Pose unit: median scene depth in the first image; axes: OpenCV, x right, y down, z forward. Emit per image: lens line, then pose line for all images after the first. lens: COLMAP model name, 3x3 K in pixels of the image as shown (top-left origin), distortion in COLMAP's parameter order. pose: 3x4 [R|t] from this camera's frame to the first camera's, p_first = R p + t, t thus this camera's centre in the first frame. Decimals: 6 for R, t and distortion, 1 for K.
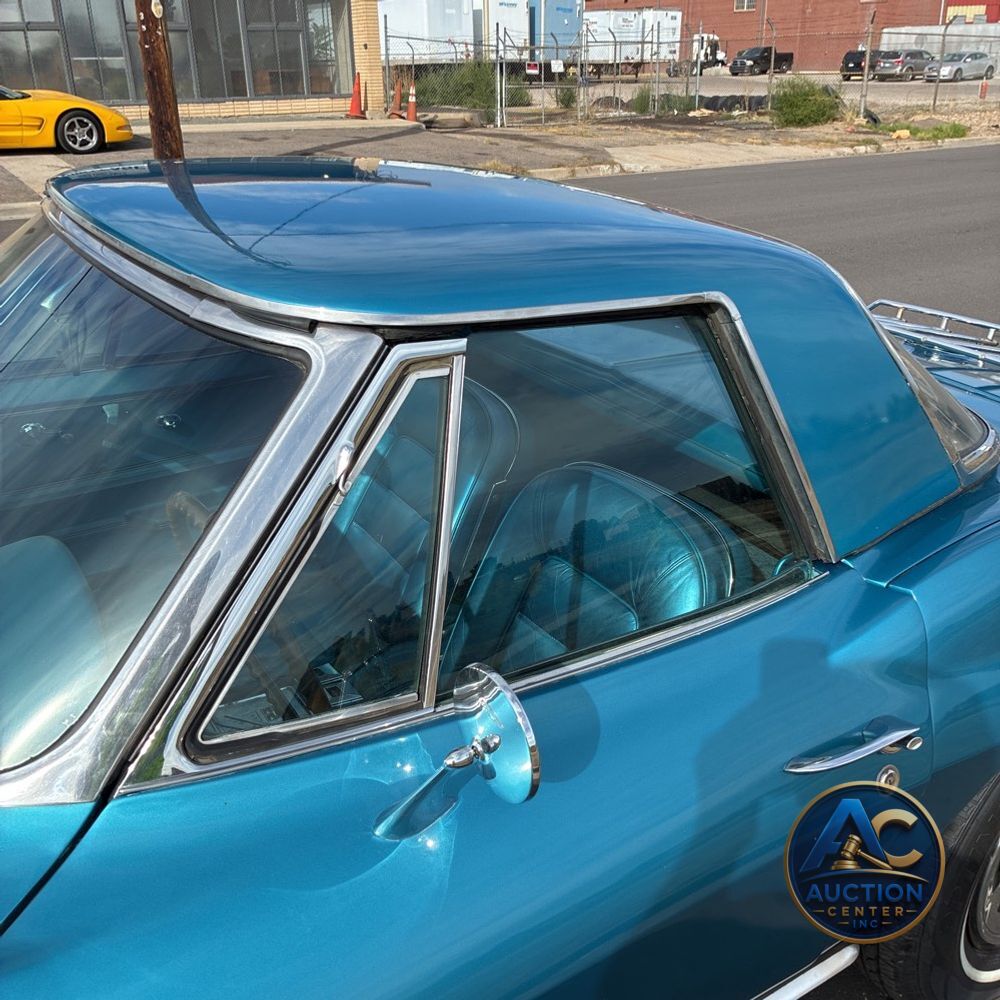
lens RADIAL K [[1006.5, 0, 493.6], [0, 1006.5, 497.9], [0, 0, 1]] dist [0.035602, -0.036153]
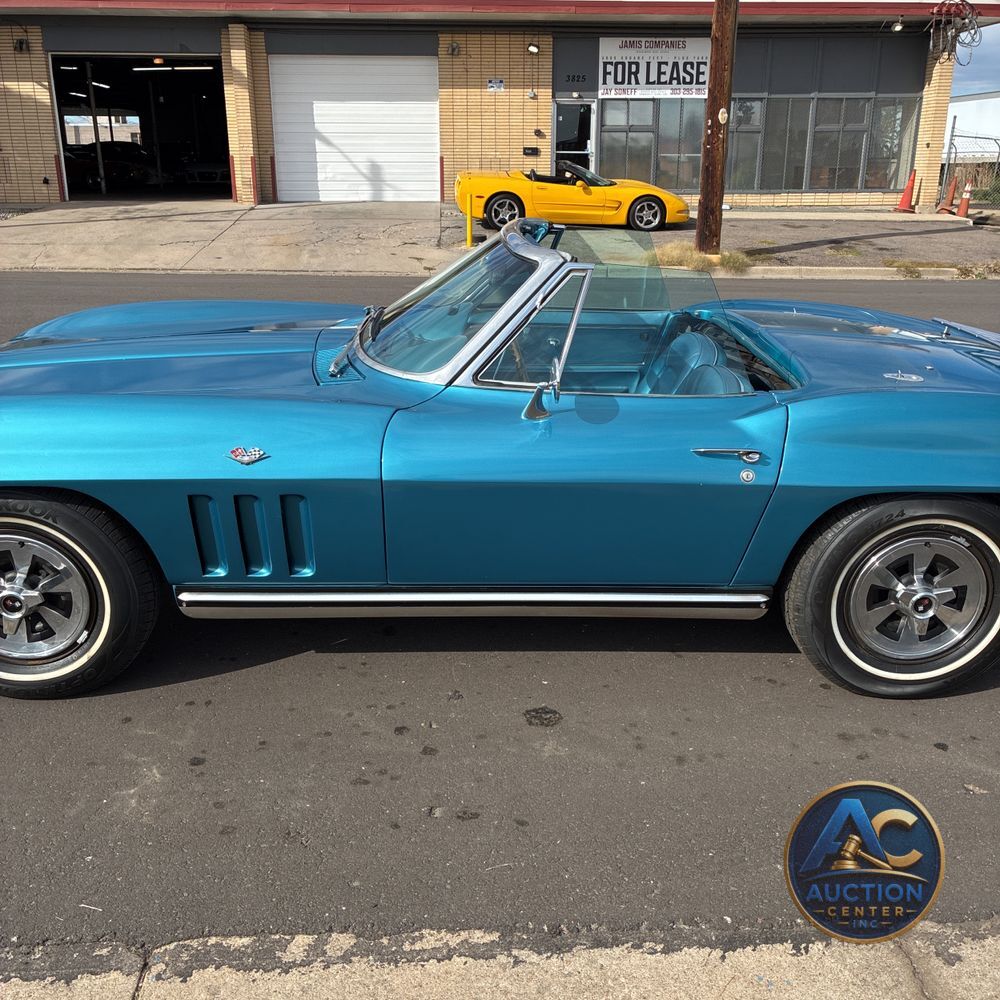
lens RADIAL K [[997.7, 0, 503.4], [0, 997.7, 498.5], [0, 0, 1]] dist [0.028203, -0.014521]
pose [[0.862370, 0.179116, -0.473536, 0.050871], [-0.215272, 0.976289, -0.022756, 0.025741], [0.458232, 0.121563, 0.880480, -0.065253]]
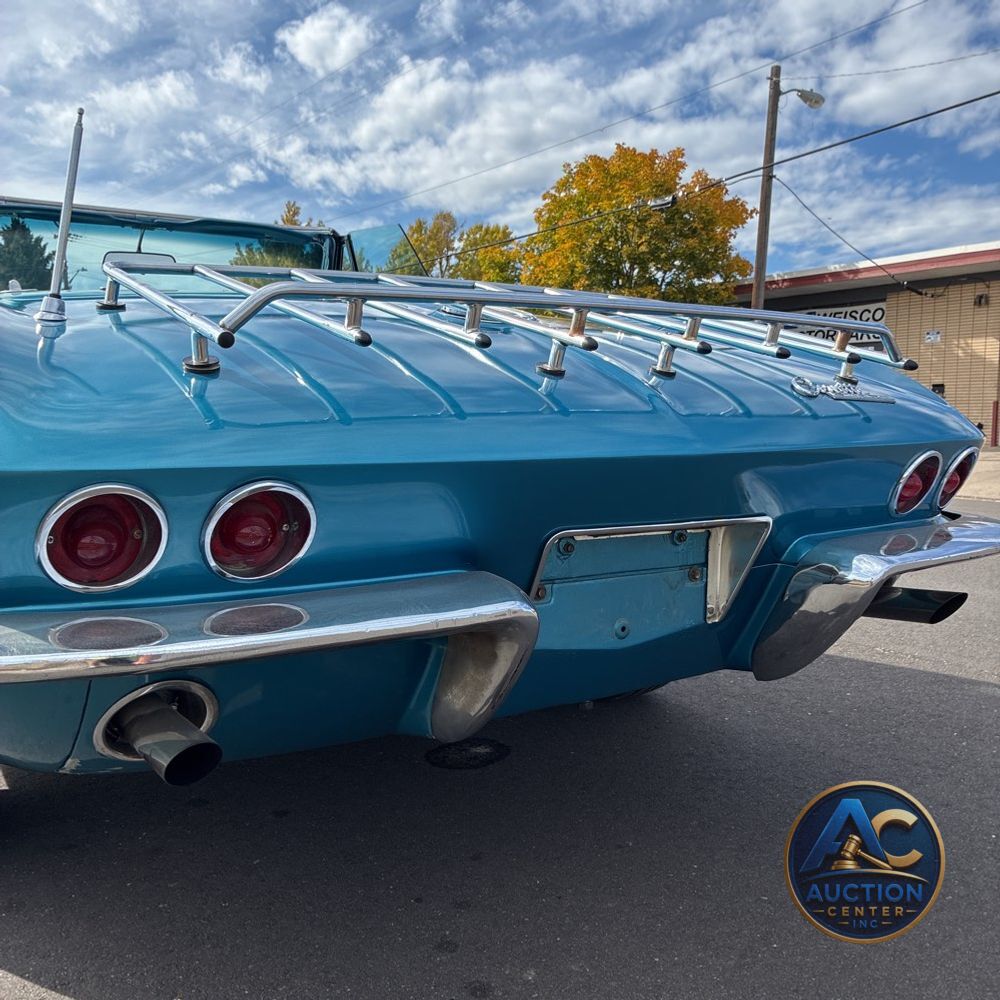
lens RADIAL K [[1006.5, 0, 493.6], [0, 1006.5, 497.9], [0, 0, 1]] dist [0.035602, -0.036153]
pose [[0.034537, 0.084072, -0.995861, 0.108683], [-0.414129, 0.908084, 0.062300, -0.008299], [0.909563, 0.410263, 0.066179, 0.100271]]
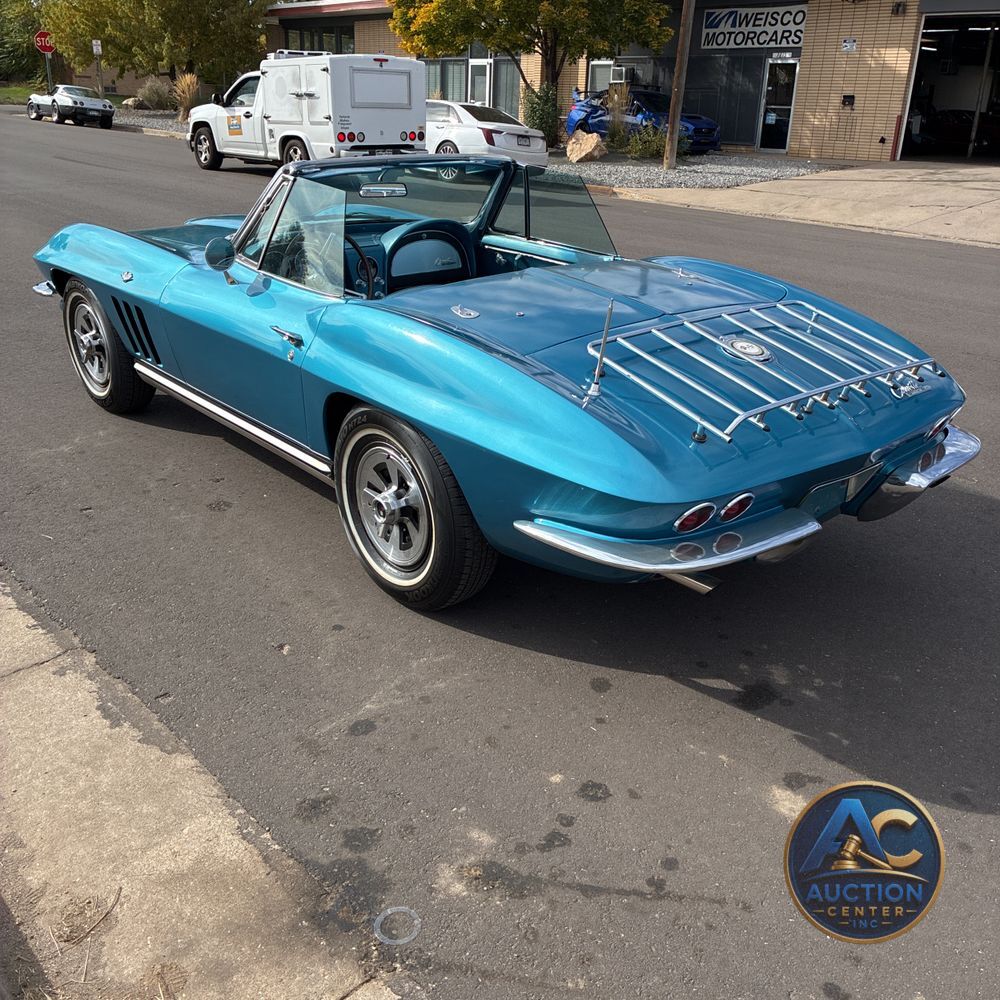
lens RADIAL K [[997.2, 0, 503.2], [0, 997.2, 497.1], [0, 0, 1]] dist [0.050421, -0.063600]
pose [[0.152904, 0.379072, -0.912647, 0.162766], [-0.424096, 0.859315, 0.285868, -0.021830], [0.892616, 0.343340, 0.292156, 0.041317]]
